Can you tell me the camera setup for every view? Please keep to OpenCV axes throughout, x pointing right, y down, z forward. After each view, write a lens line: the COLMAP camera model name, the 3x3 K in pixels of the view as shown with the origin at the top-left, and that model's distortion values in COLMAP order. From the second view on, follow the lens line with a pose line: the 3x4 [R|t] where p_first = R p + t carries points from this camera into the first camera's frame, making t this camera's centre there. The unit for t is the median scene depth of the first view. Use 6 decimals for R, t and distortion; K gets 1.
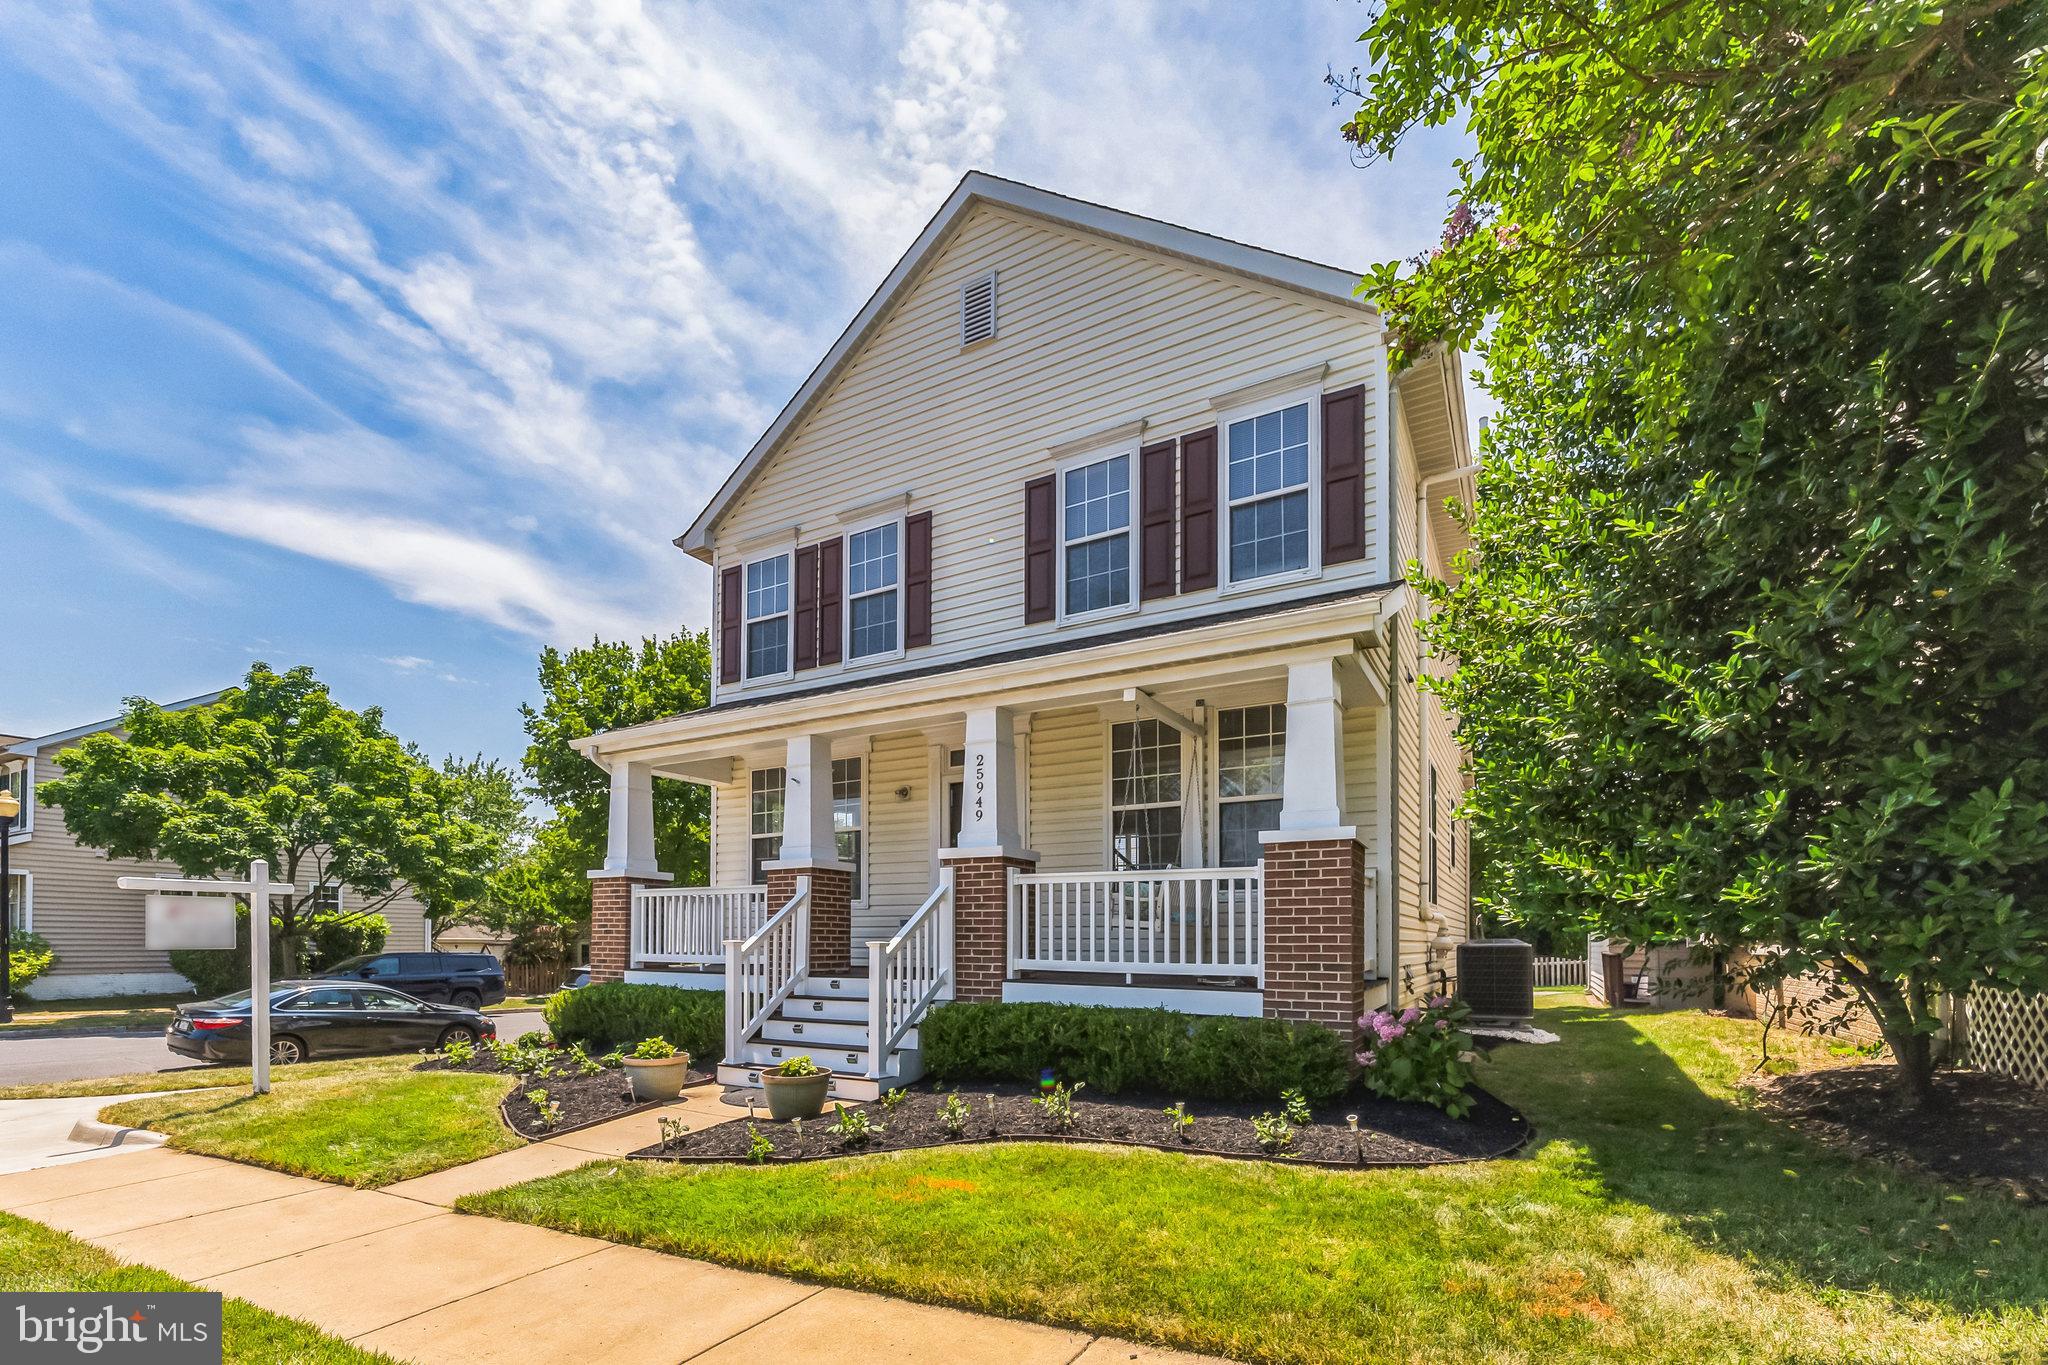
lens RADIAL K [[841.0, 0, 1019.3], [0, 841.0, 678.1], [0, 0, 1]] dist [0.000475, -0.000479]
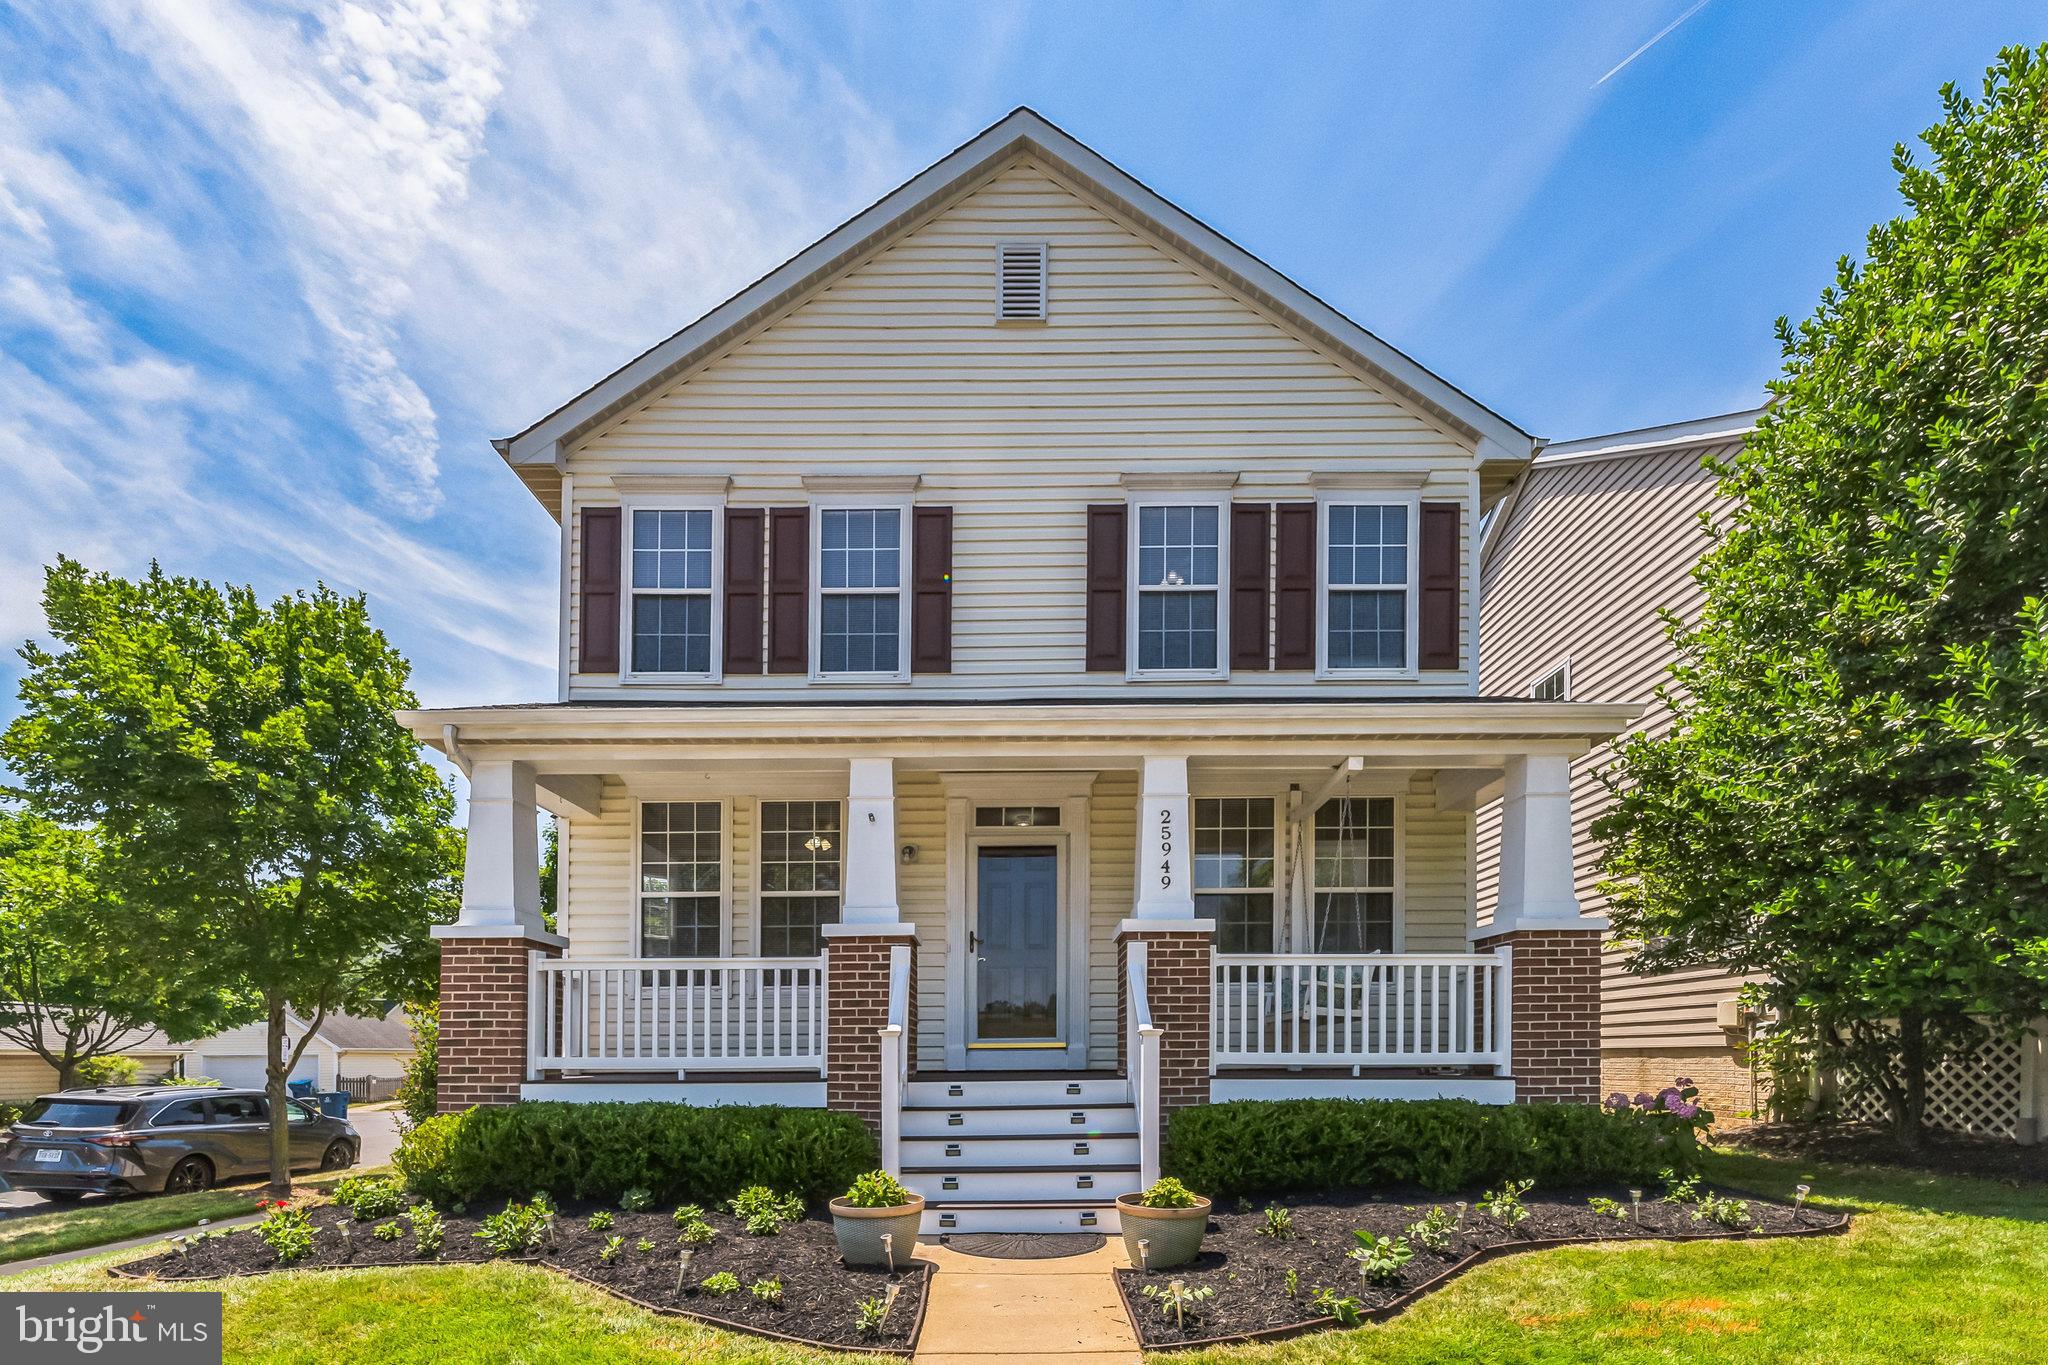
lens RADIAL K [[858.8, 0, 1019.6], [0, 858.8, 818.7], [0, 0, 1]] dist [0.001170, -0.008046]
pose [[0.870331, 0.110451, 0.479921, -0.444591], [-0.138335, 0.990118, 0.022999, 0.073791], [-0.472638, -0.086406, 0.877010, 0.243280]]
